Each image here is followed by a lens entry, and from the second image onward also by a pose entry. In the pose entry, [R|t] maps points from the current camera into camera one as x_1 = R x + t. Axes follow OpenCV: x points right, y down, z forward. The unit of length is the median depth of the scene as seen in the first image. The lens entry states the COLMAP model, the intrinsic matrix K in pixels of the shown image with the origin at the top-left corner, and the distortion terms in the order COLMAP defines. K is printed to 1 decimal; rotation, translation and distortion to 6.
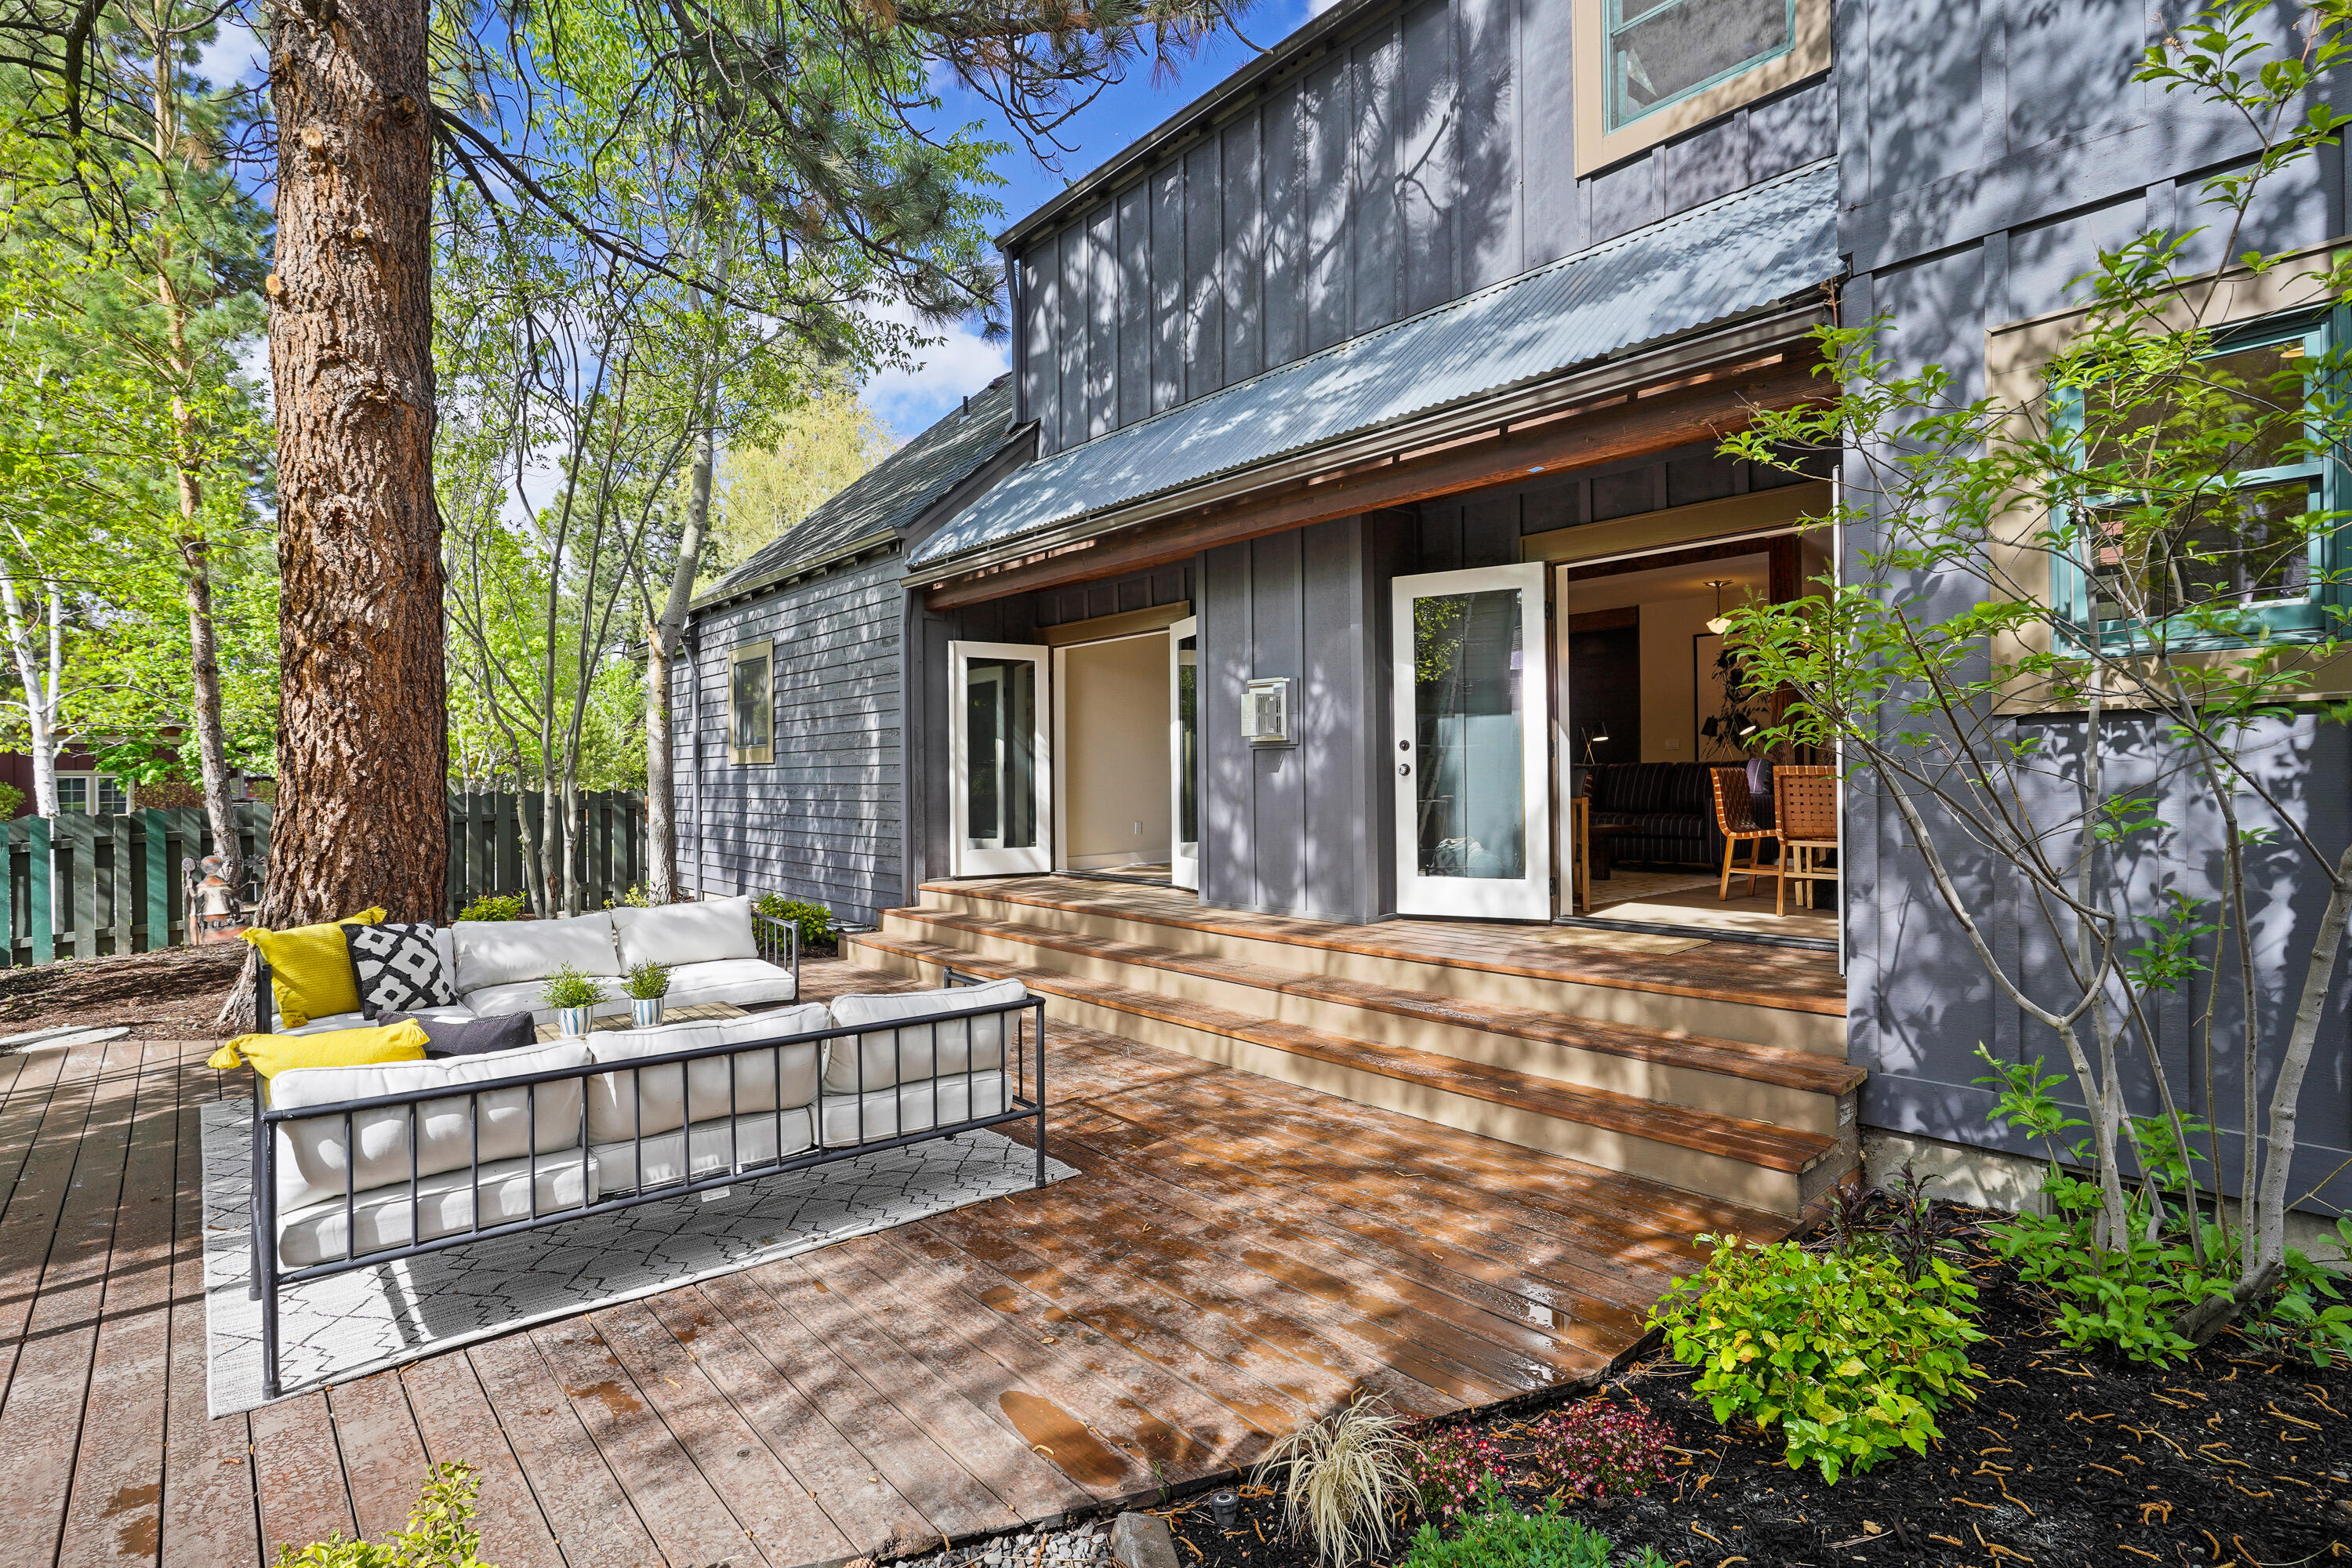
lens RADIAL K [[1123.7, 0, 1214.5], [0, 1123.7, 782.9], [0, 0, 1]] dist [-0.003882, -0.000188]
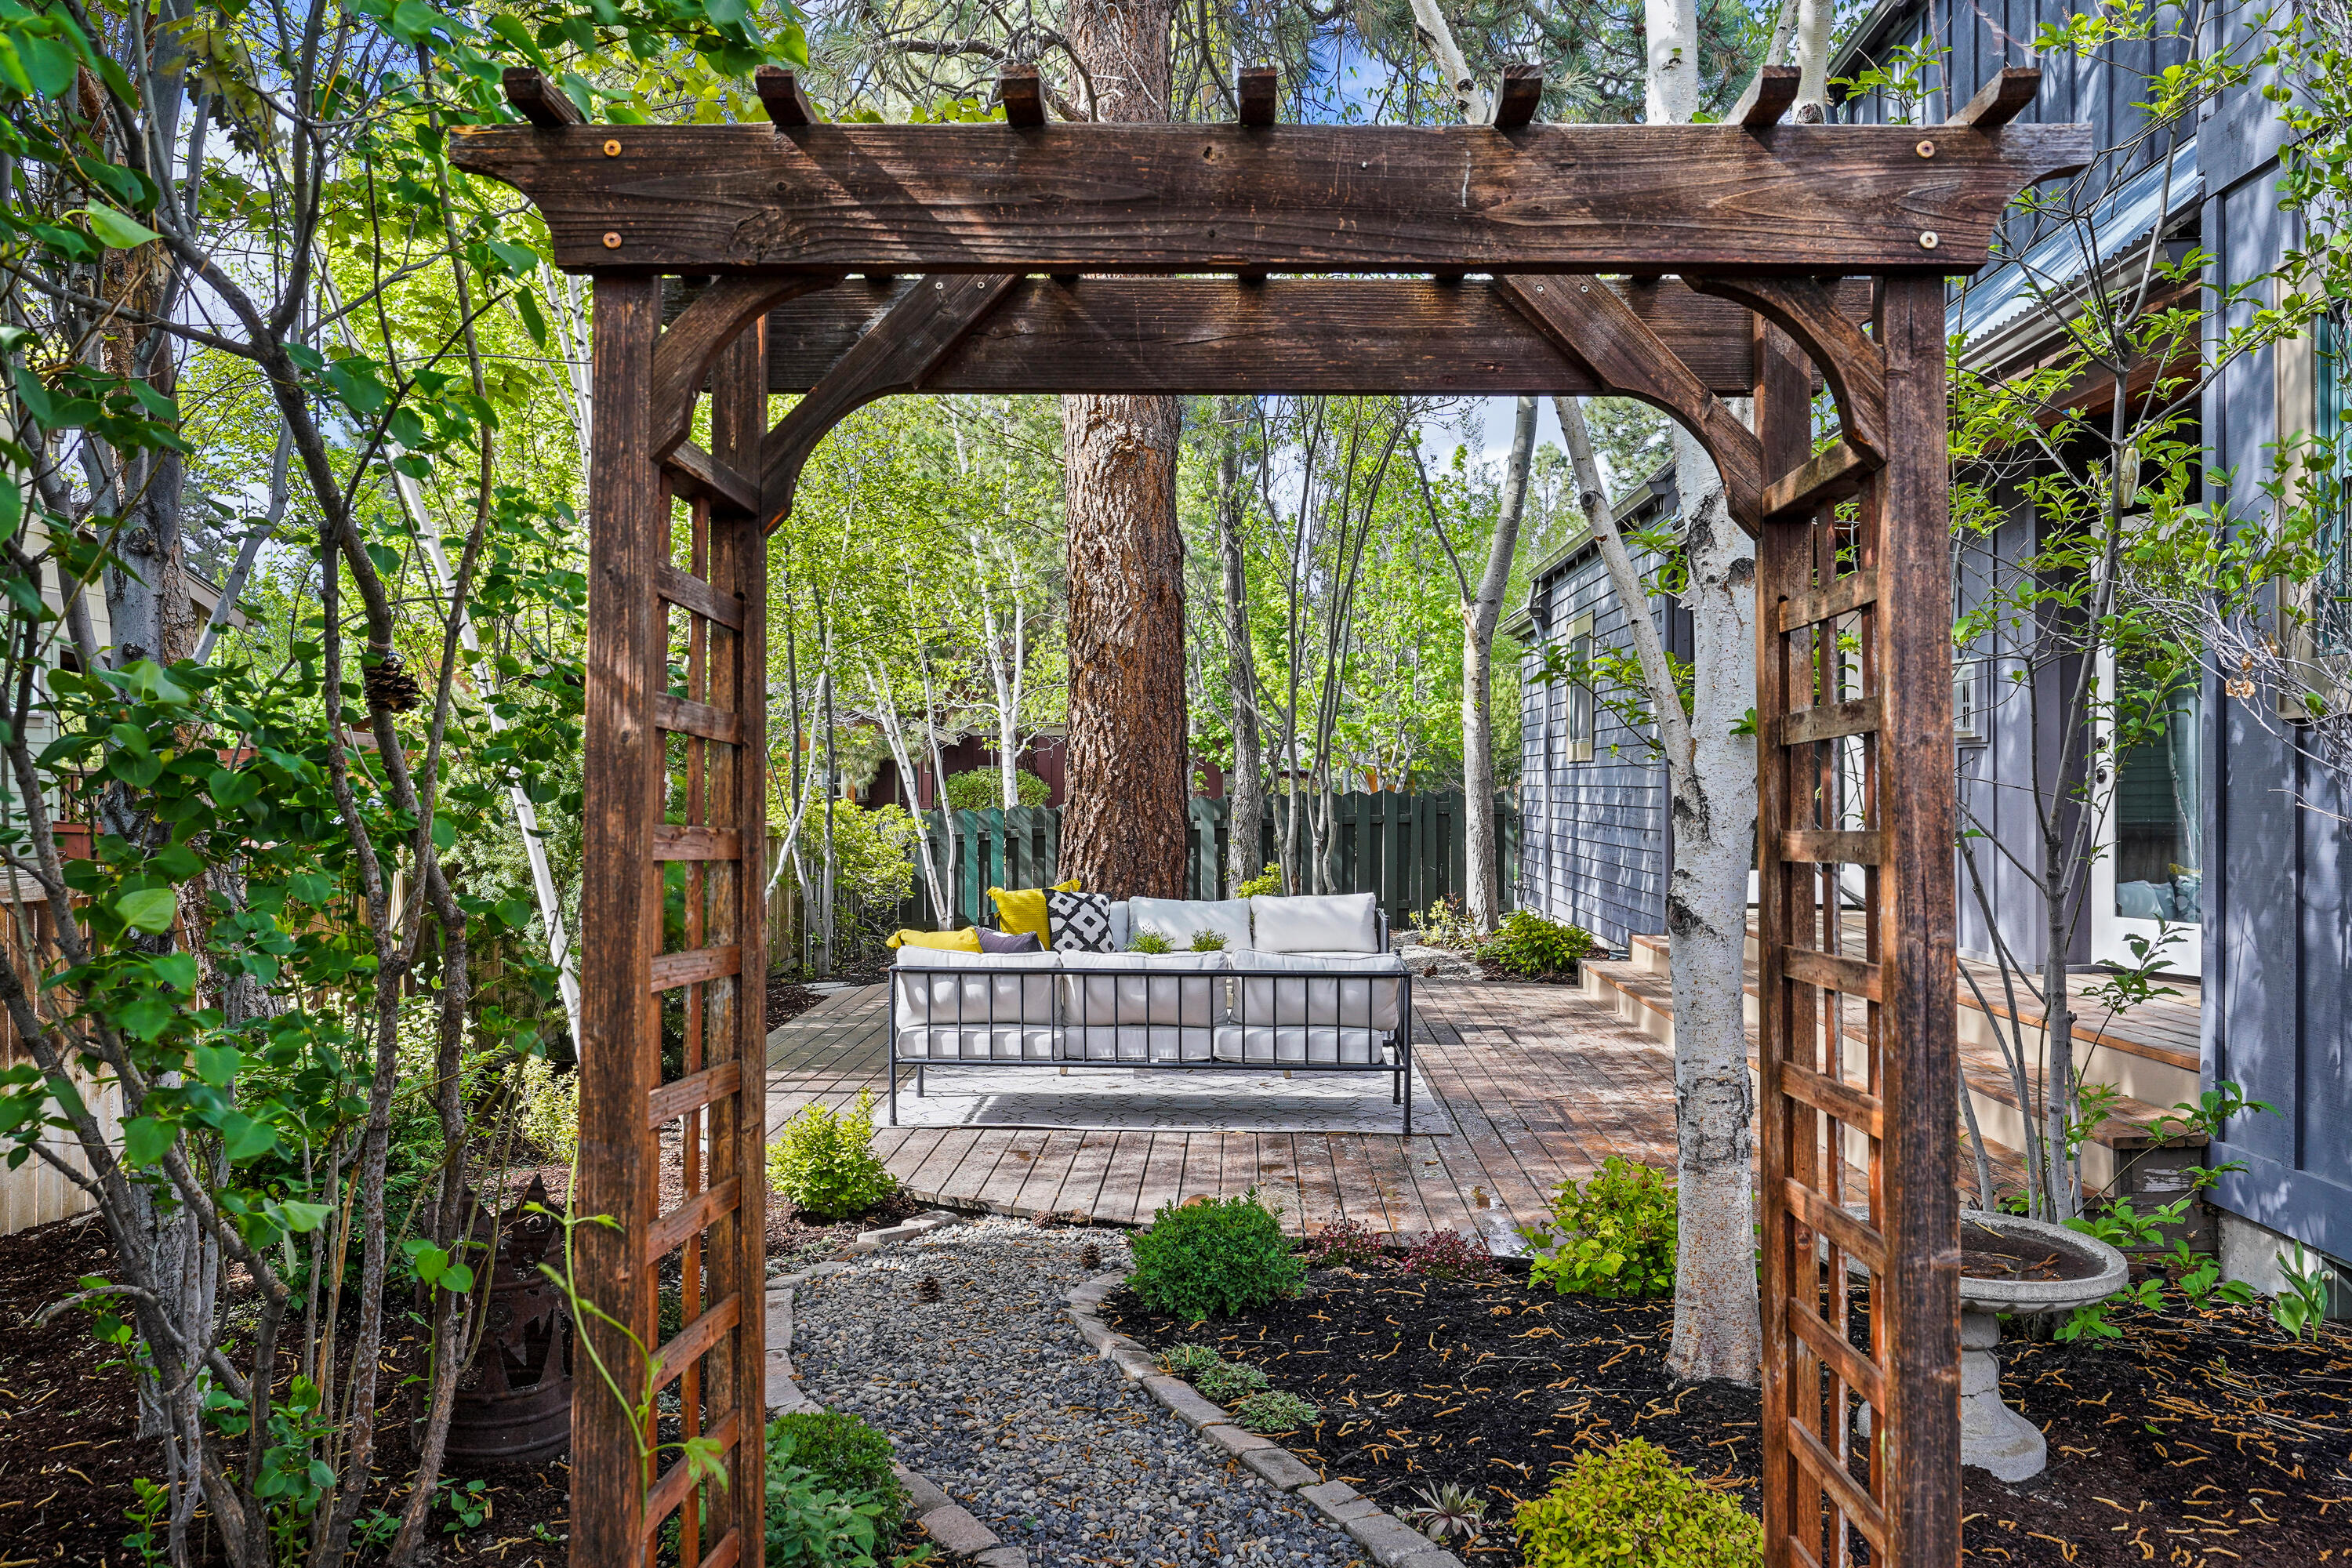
lens RADIAL K [[1852.7, 0, 1285.2], [0, 1852.7, 776.7], [0, 0, 1]] dist [-0.006011, -0.003899]
pose [[0.753476, 0.005989, -0.657448, 0.719296], [-0.009219, 0.999956, -0.001456, -0.003467], [0.657411, 0.007158, 0.753499, -0.374081]]
